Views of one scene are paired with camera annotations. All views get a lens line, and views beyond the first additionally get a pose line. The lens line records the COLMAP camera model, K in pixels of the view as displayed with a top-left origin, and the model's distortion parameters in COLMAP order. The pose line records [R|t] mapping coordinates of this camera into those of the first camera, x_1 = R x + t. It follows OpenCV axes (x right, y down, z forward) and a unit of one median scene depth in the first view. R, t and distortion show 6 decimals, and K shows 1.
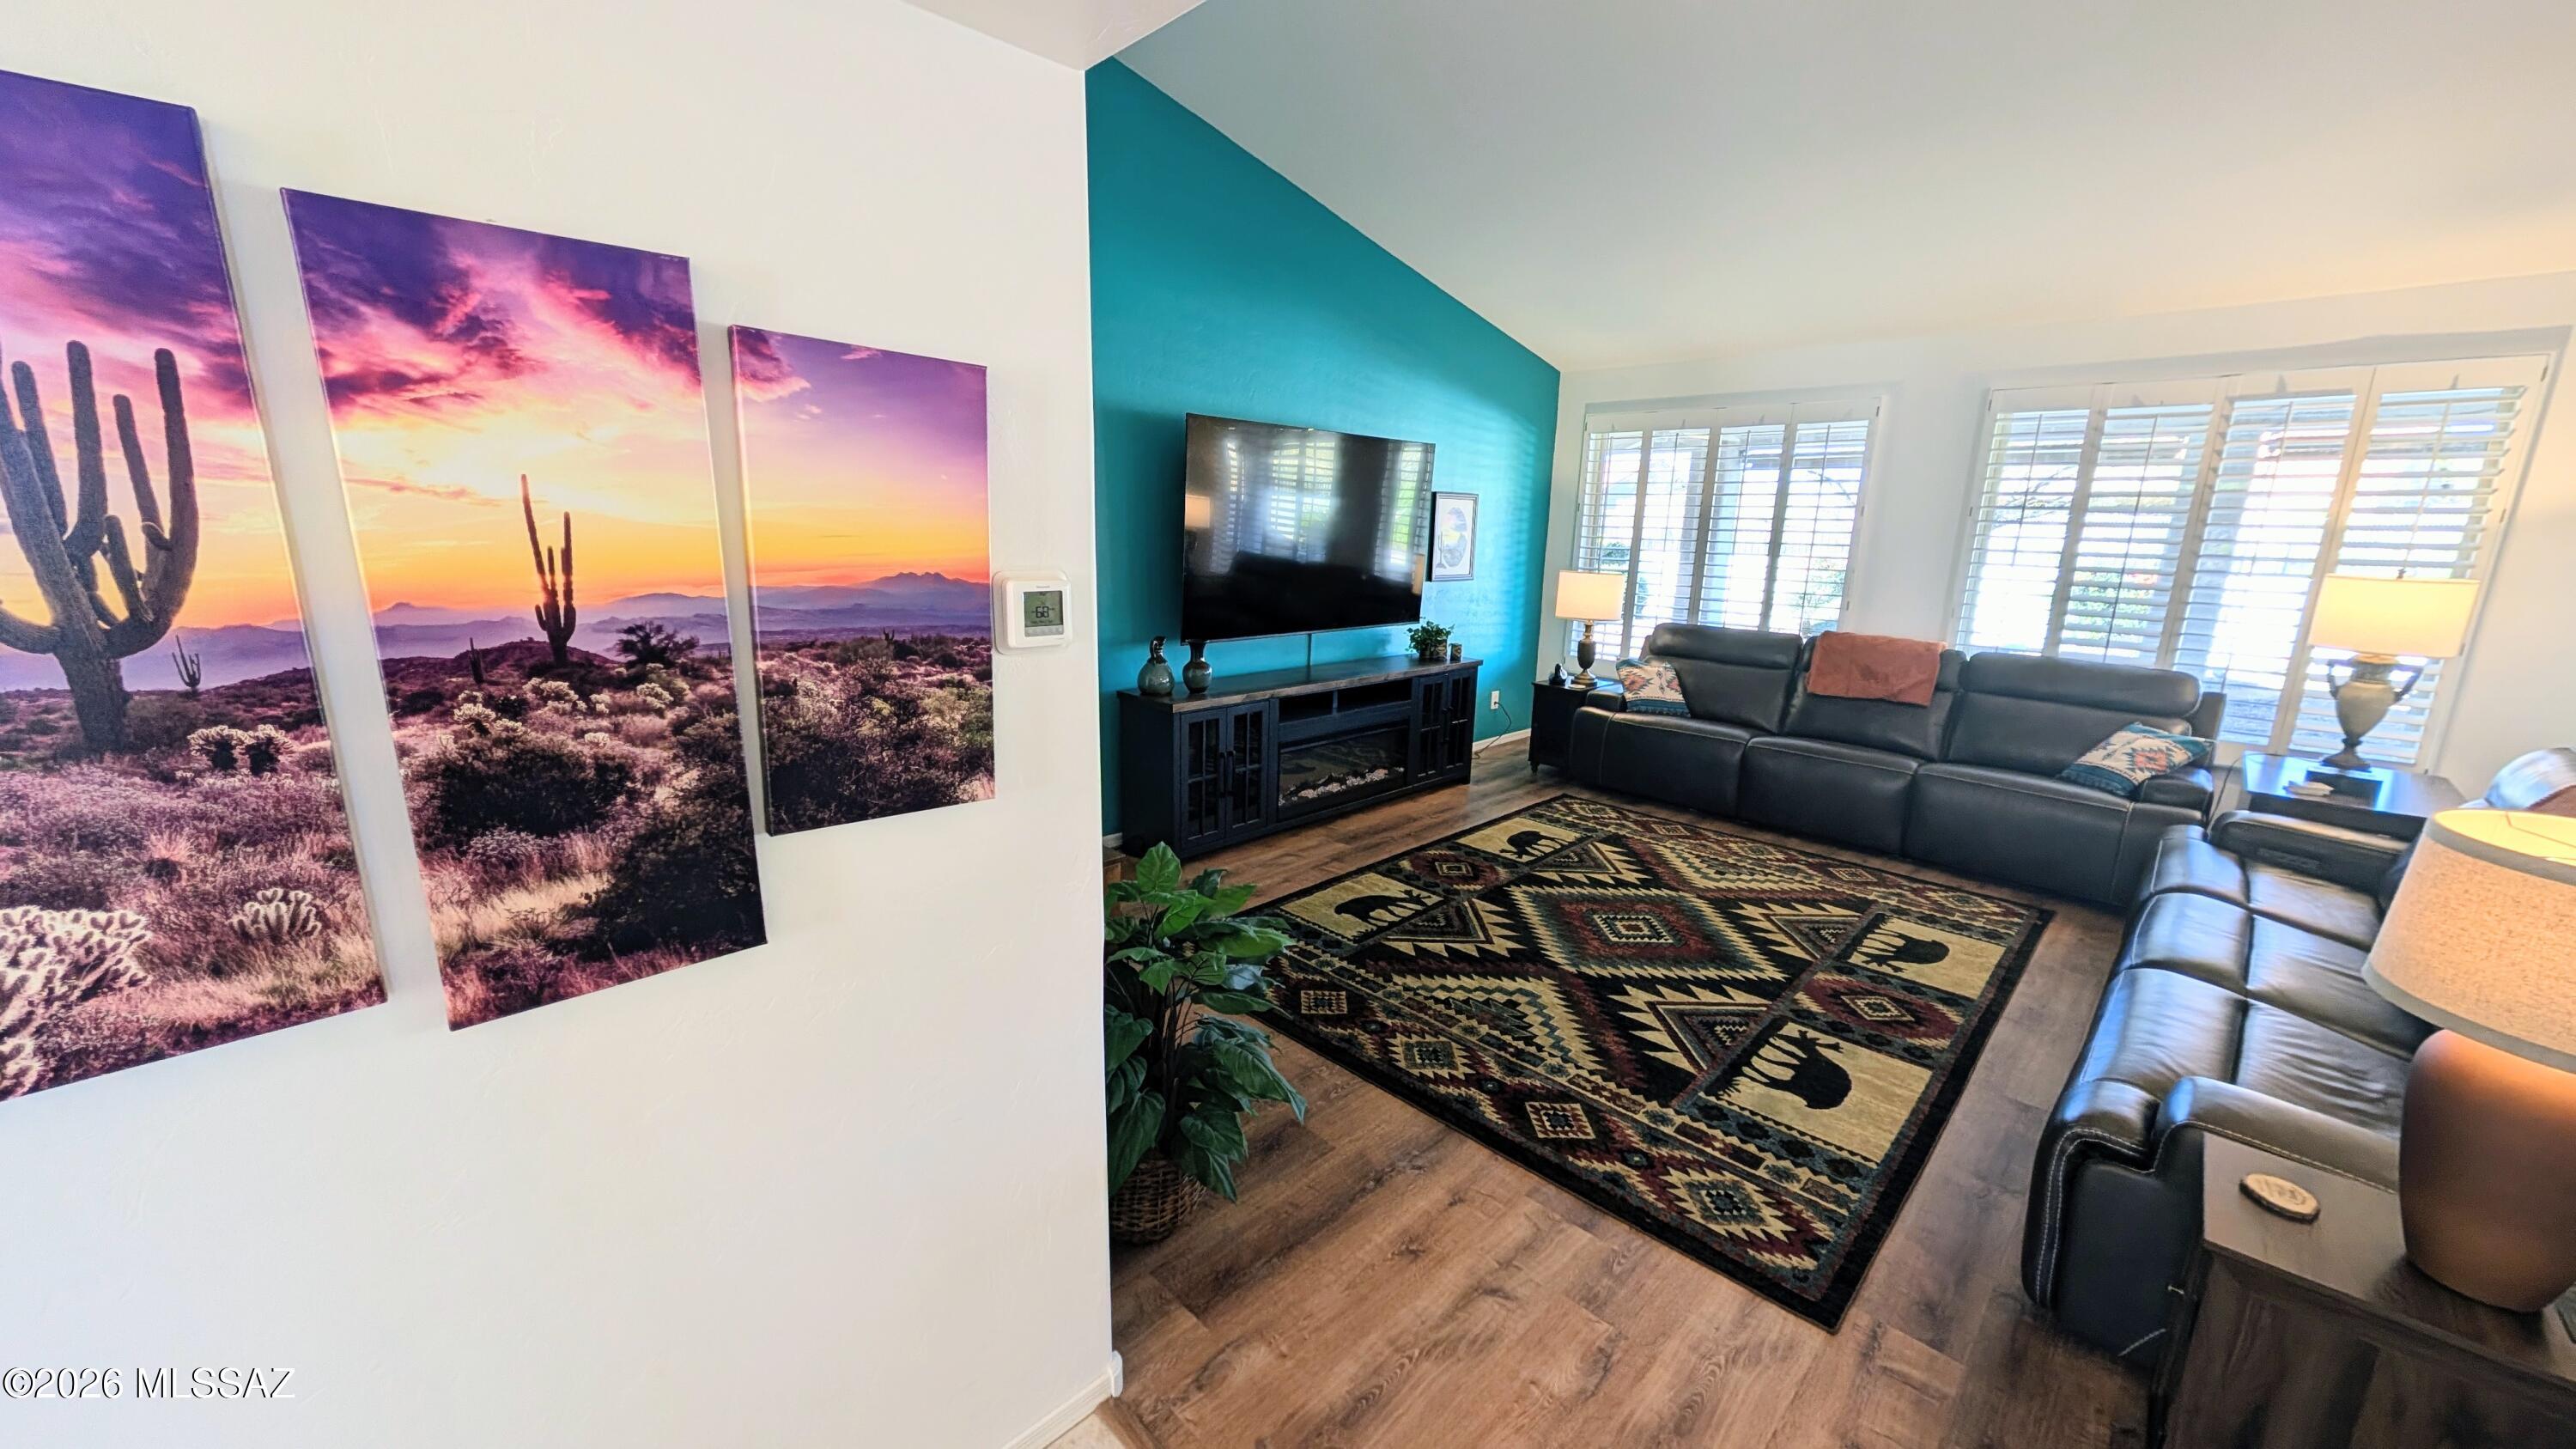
lens RADIAL K [[941.8, 0, 1284.9], [0, 941.8, 729.8], [0, 0, 1]] dist [-0.000390, 0.000578]
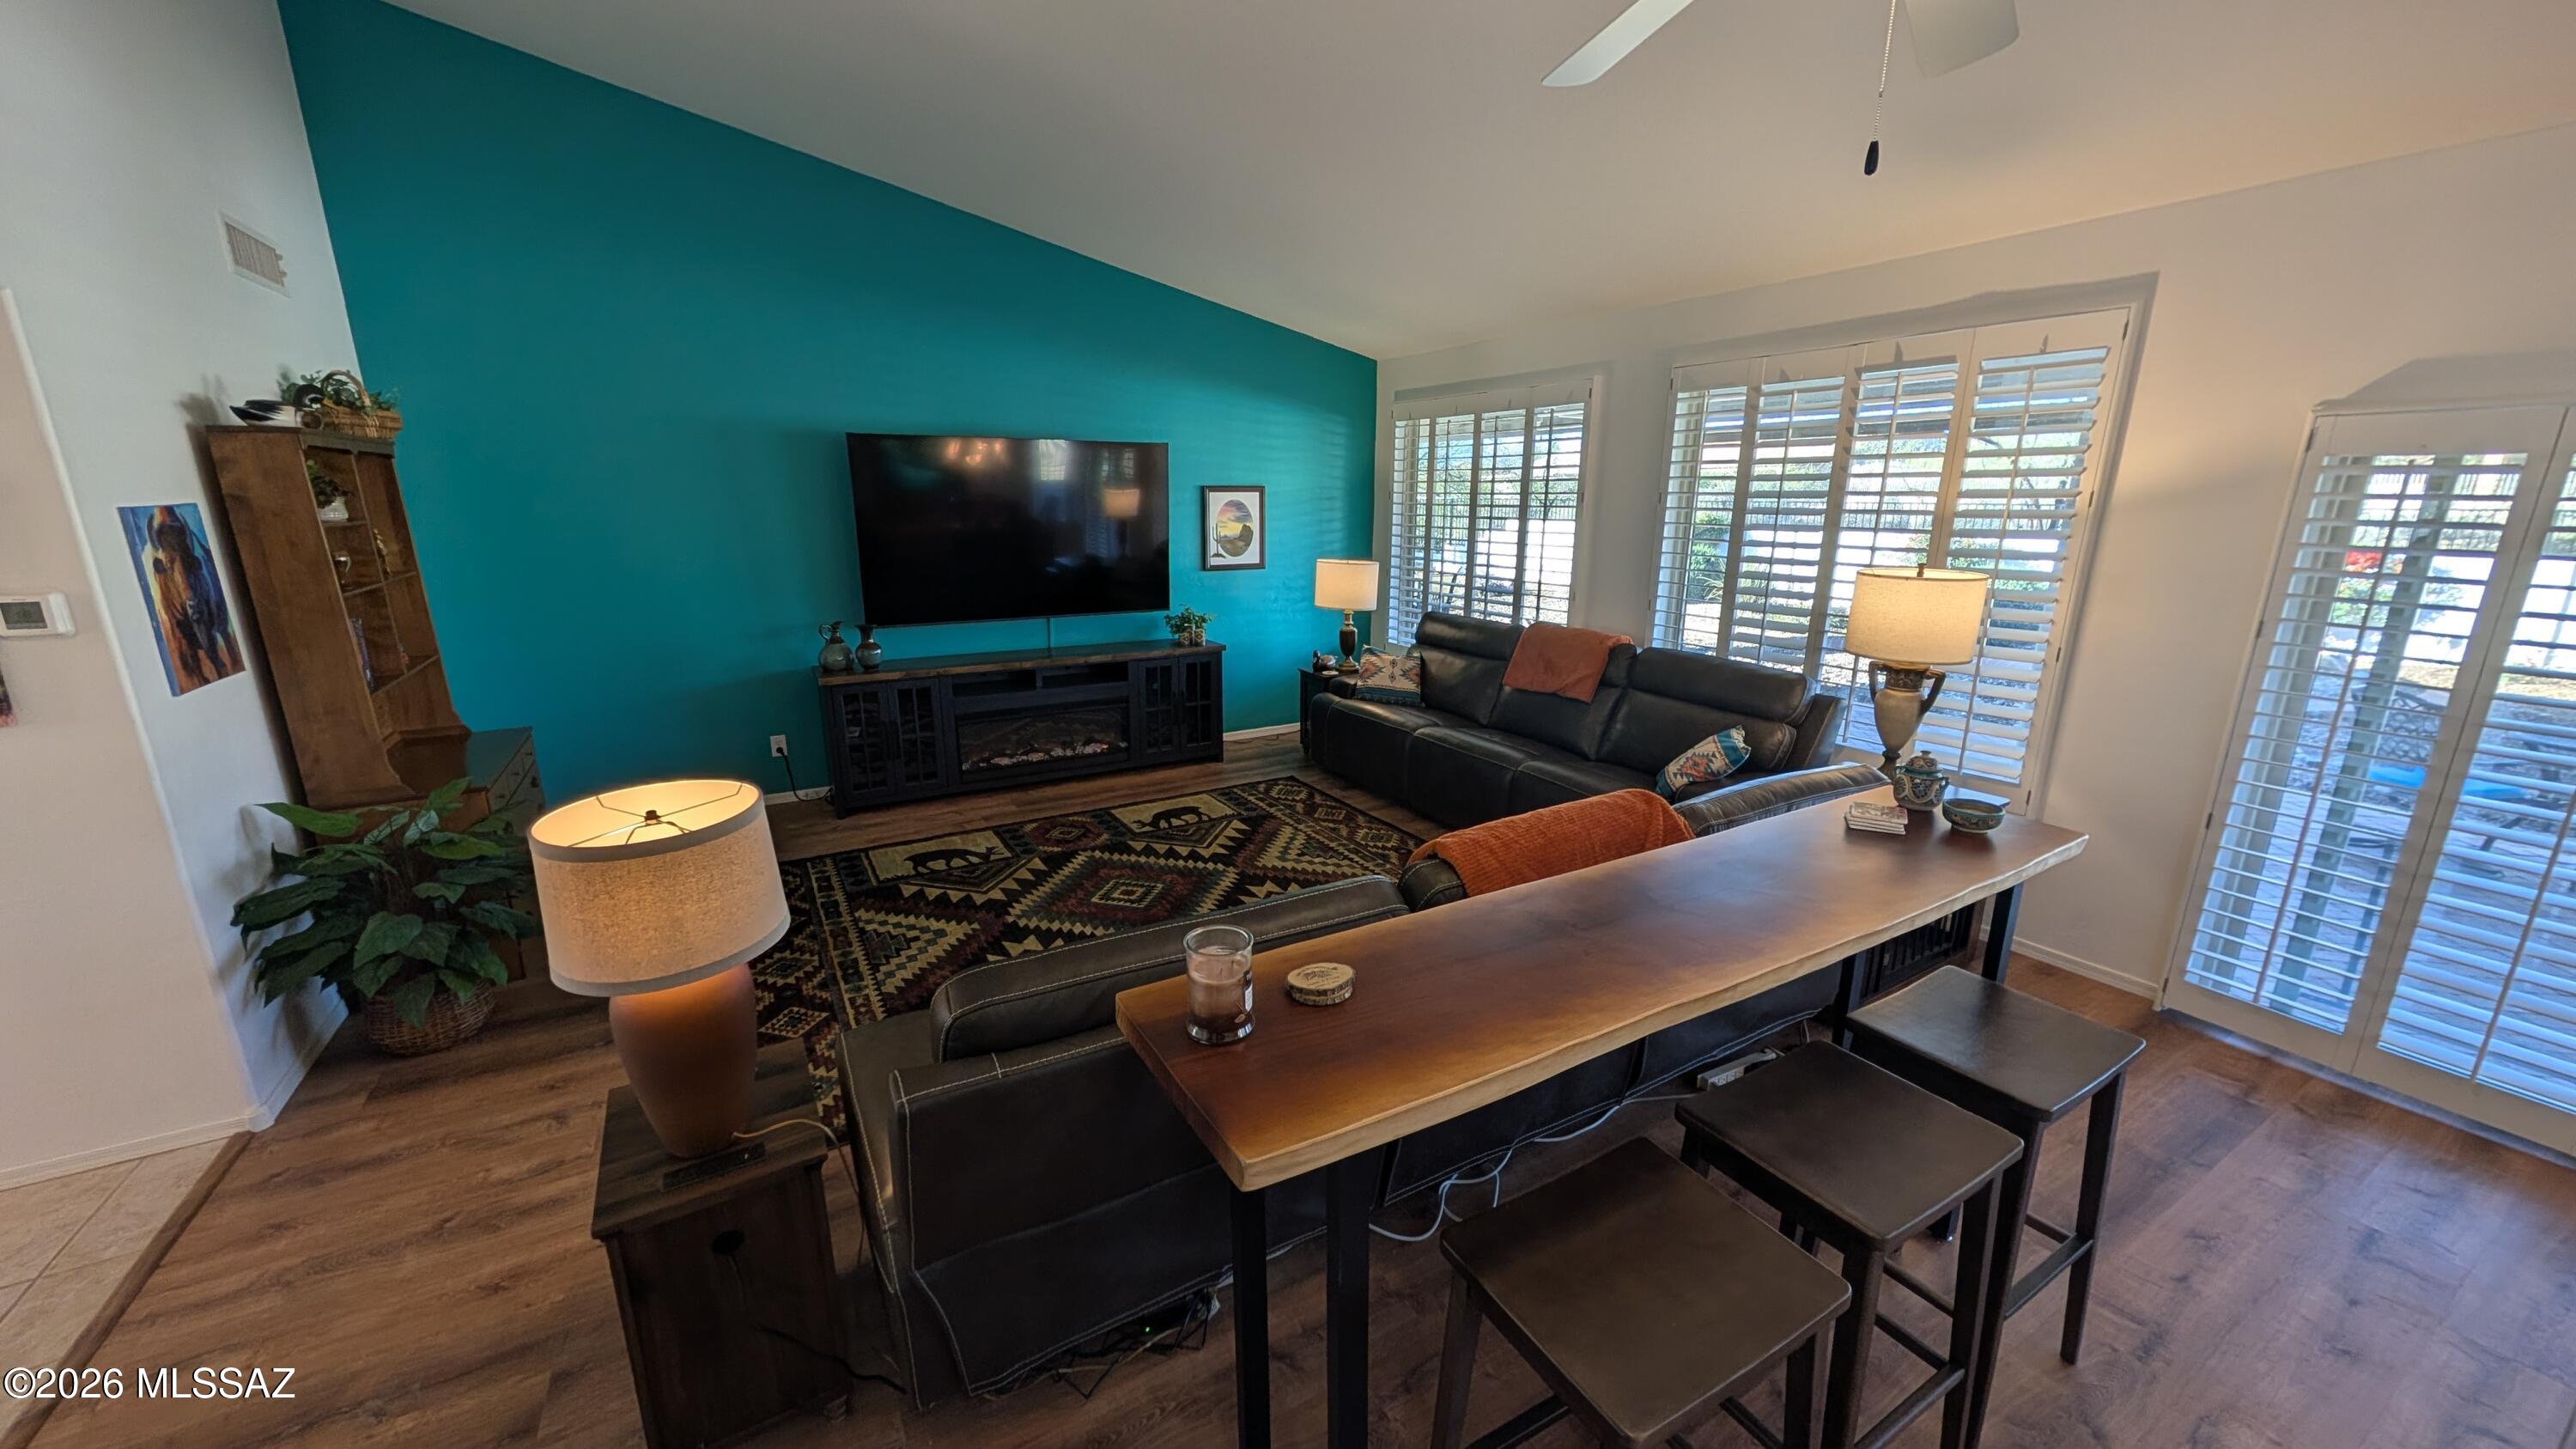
lens RADIAL K [[941.8, 0, 1283.1], [0, 941.8, 735.0], [0, 0, 1]] dist [-0.000390, 0.000578]
pose [[0.967357, 0.041568, -0.249984, 0.726915], [-0.034358, 0.998860, 0.033138, -0.015226], [0.251076, -0.023467, 0.967683, -0.015586]]
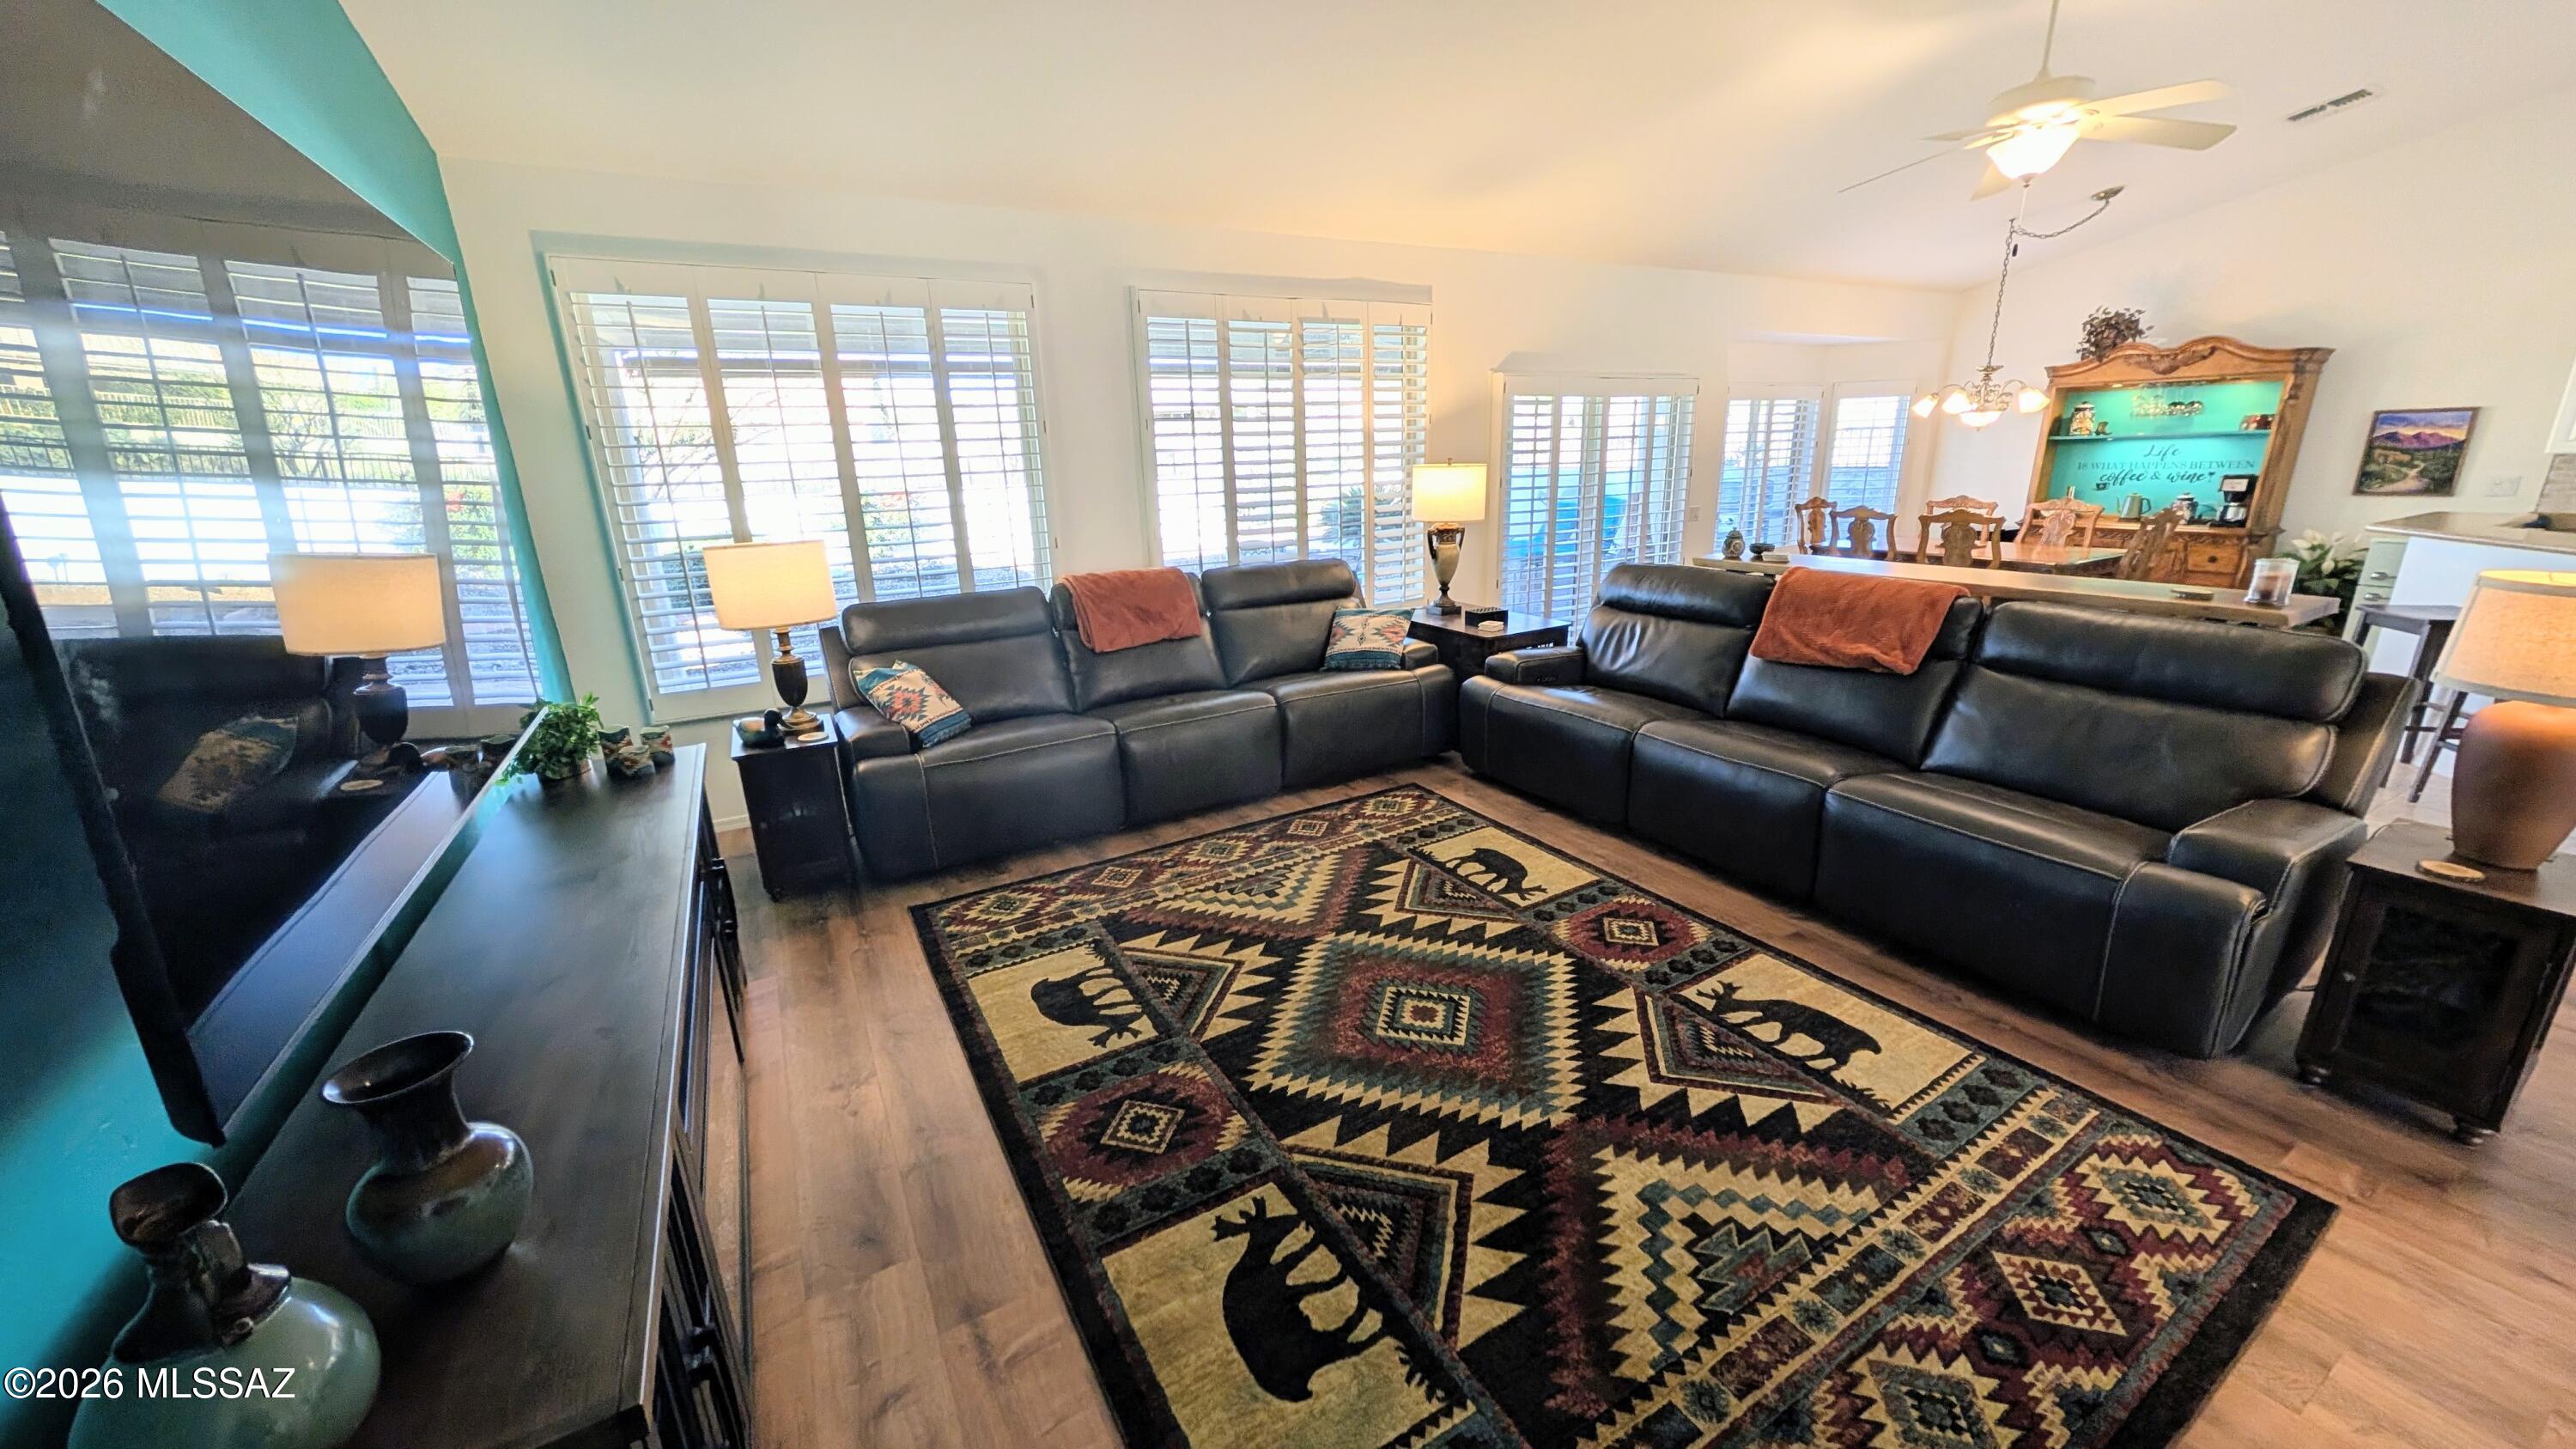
lens RADIAL K [[941.8, 0, 1291.3], [0, 941.8, 724.4], [0, 0, 1]] dist [-0.000390, 0.000578]
pose [[0.252167, -0.302115, 0.919314, -0.216925], [0.247514, 0.938550, 0.240543, -0.169803], [-0.935494, 0.166886, 0.311448, 0.747582]]
